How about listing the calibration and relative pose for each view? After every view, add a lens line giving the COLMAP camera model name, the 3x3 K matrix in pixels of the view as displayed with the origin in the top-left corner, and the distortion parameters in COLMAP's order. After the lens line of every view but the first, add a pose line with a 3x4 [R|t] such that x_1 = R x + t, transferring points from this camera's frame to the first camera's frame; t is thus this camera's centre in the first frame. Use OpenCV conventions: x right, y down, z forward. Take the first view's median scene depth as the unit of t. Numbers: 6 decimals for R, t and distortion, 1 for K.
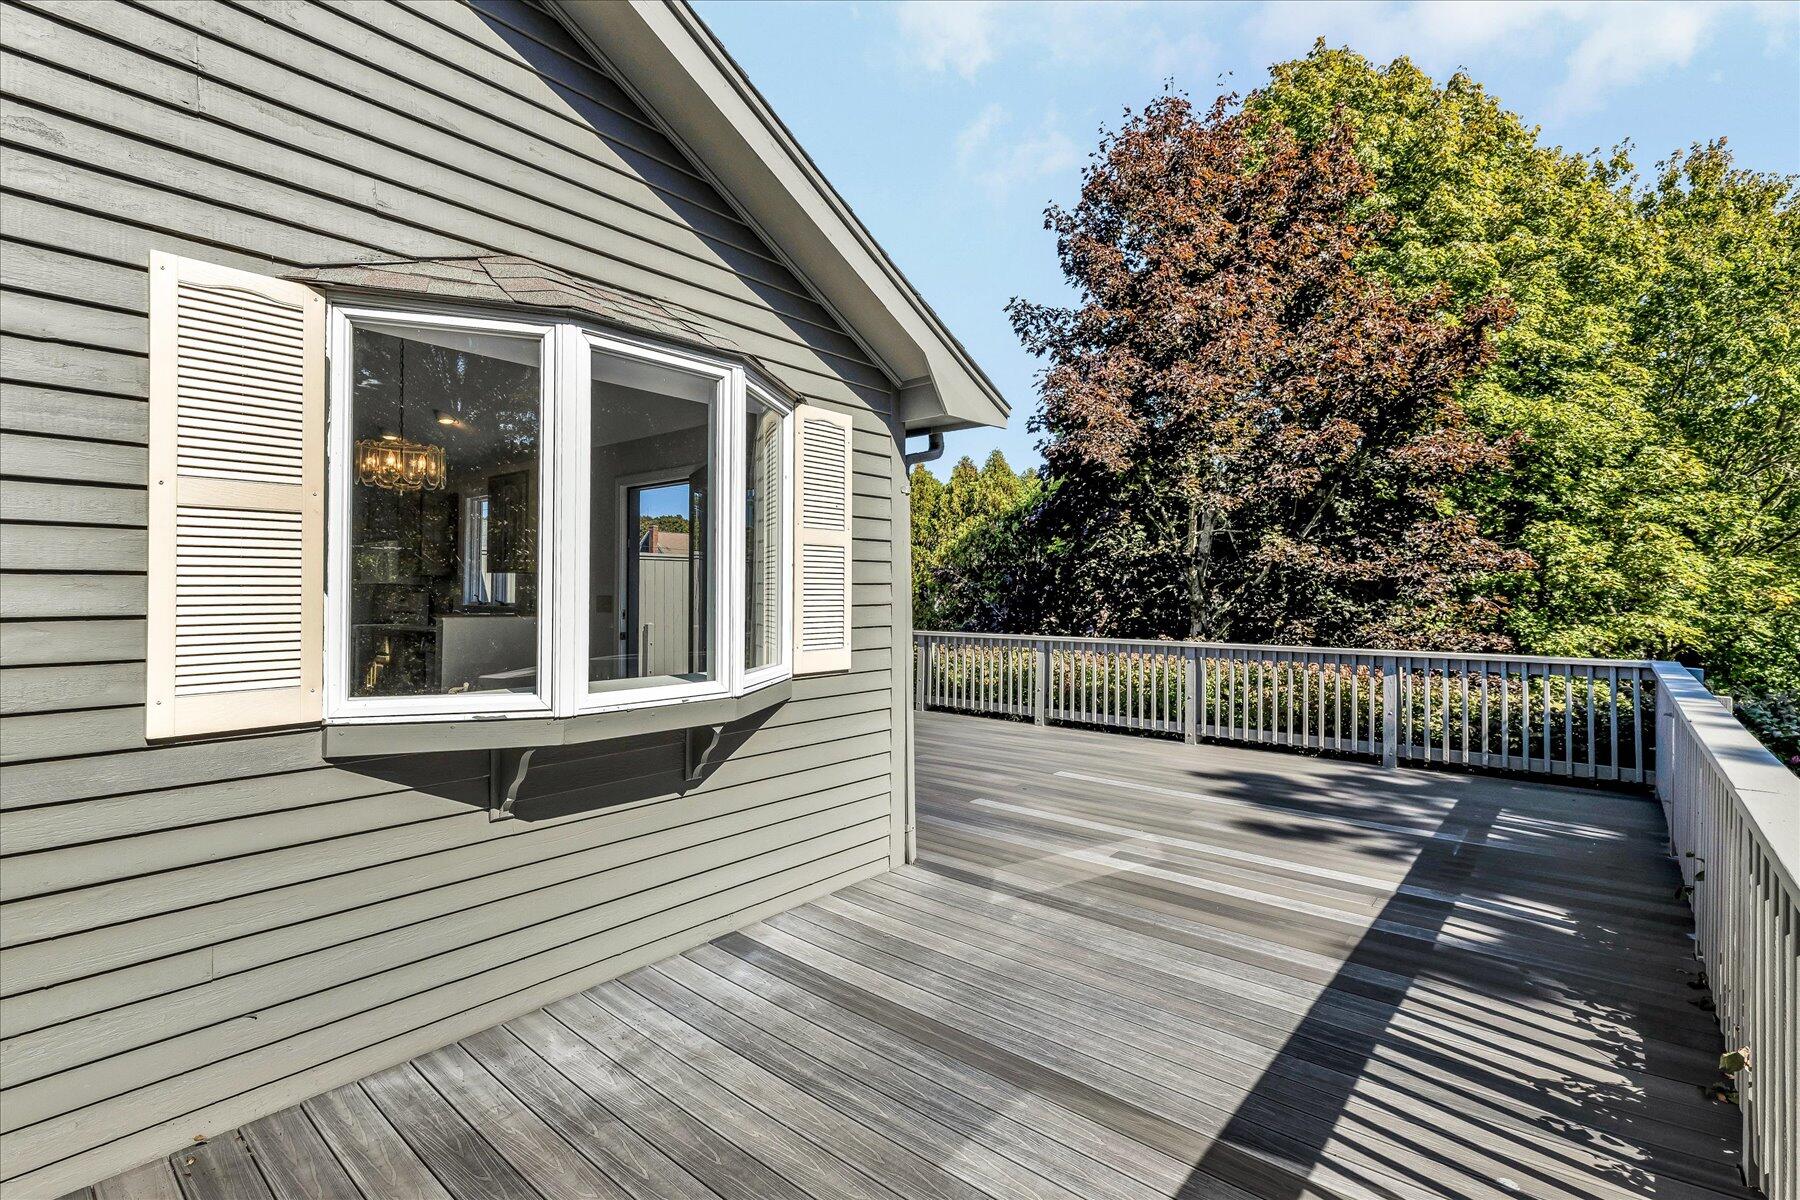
lens RADIAL K [[815.1, 0, 919.3], [0, 815.1, 588.3], [0, 0, 1]] dist [0.006912, -0.000847]
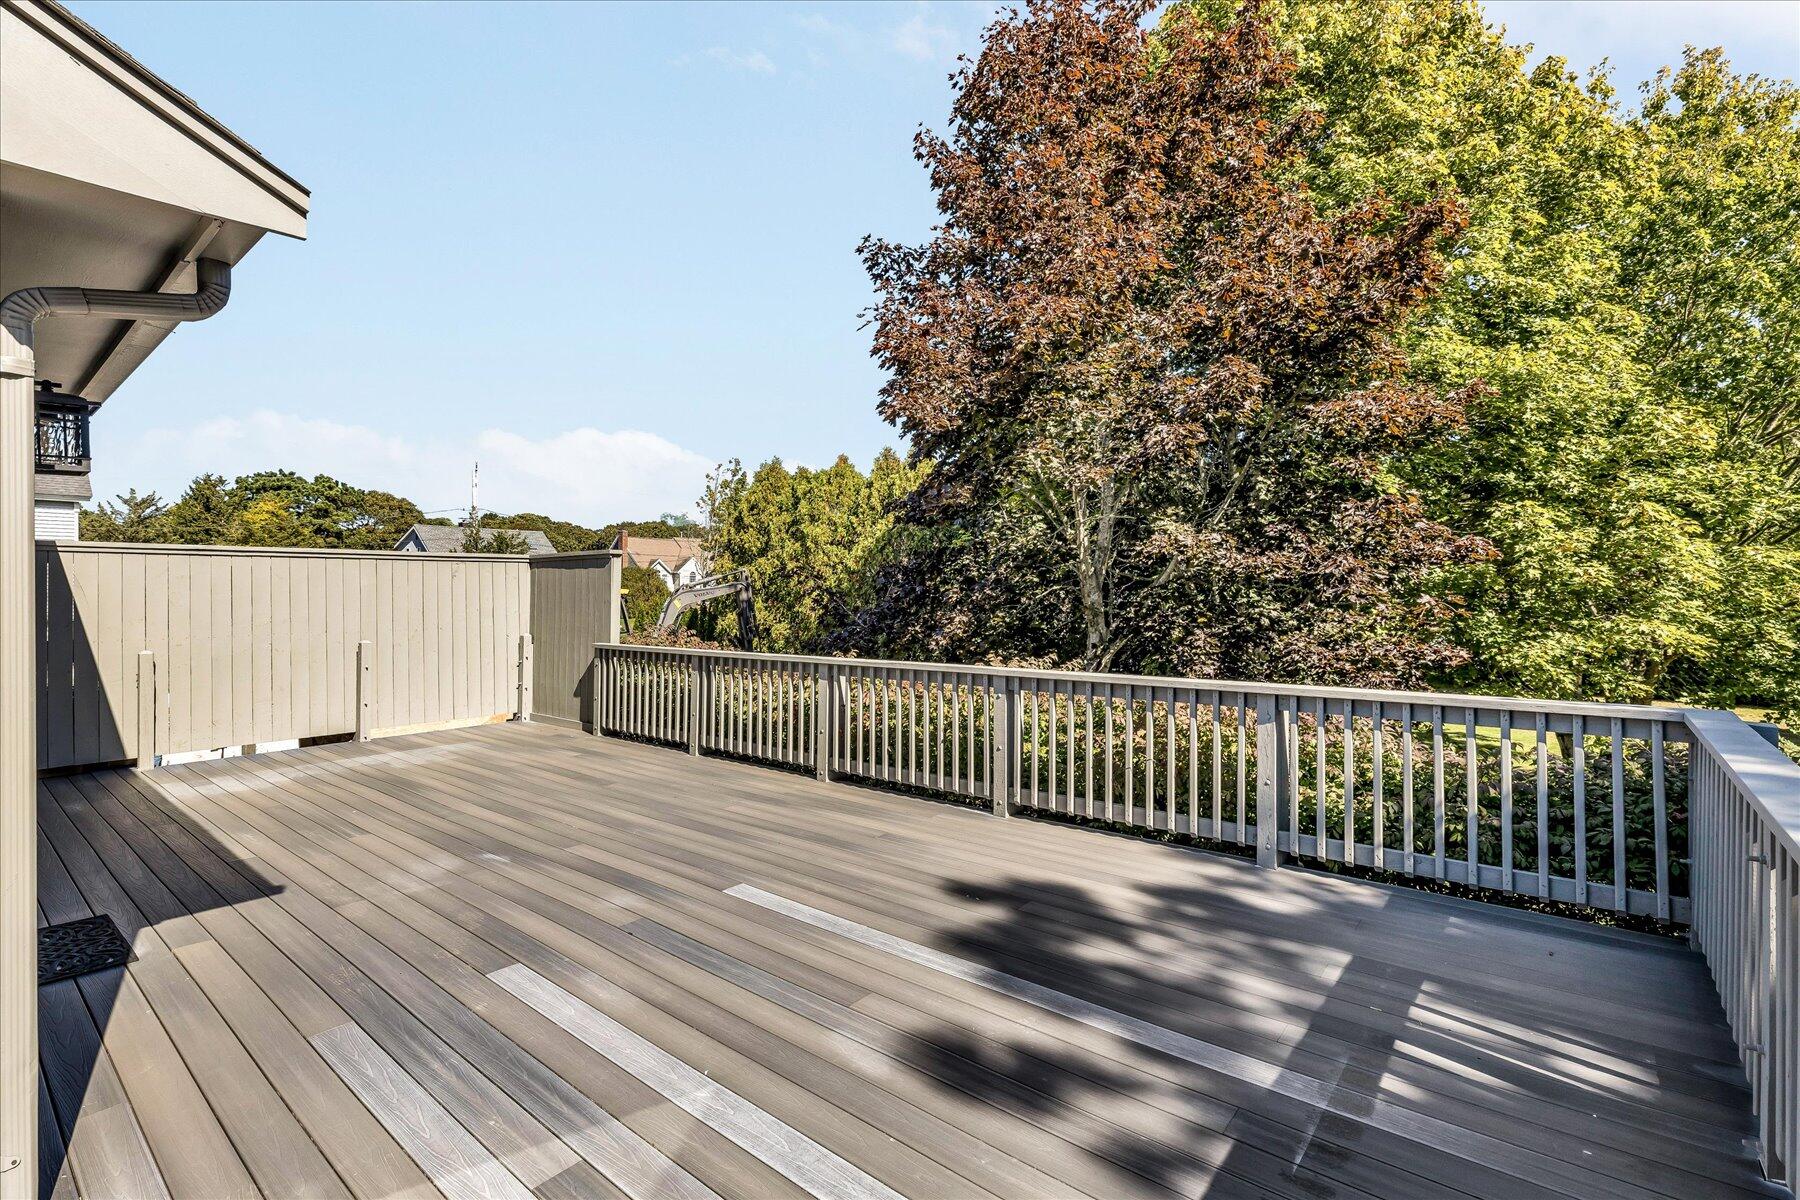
lens RADIAL K [[815.1, 0, 910.1], [0, 815.1, 596.1], [0, 0, 1]] dist [0.006912, -0.000847]
pose [[0.999898, -0.008389, 0.011548, 0.170657], [0.008337, 0.999955, 0.004518, 0.000892], [-0.011586, -0.004421, 0.999923, 0.213454]]
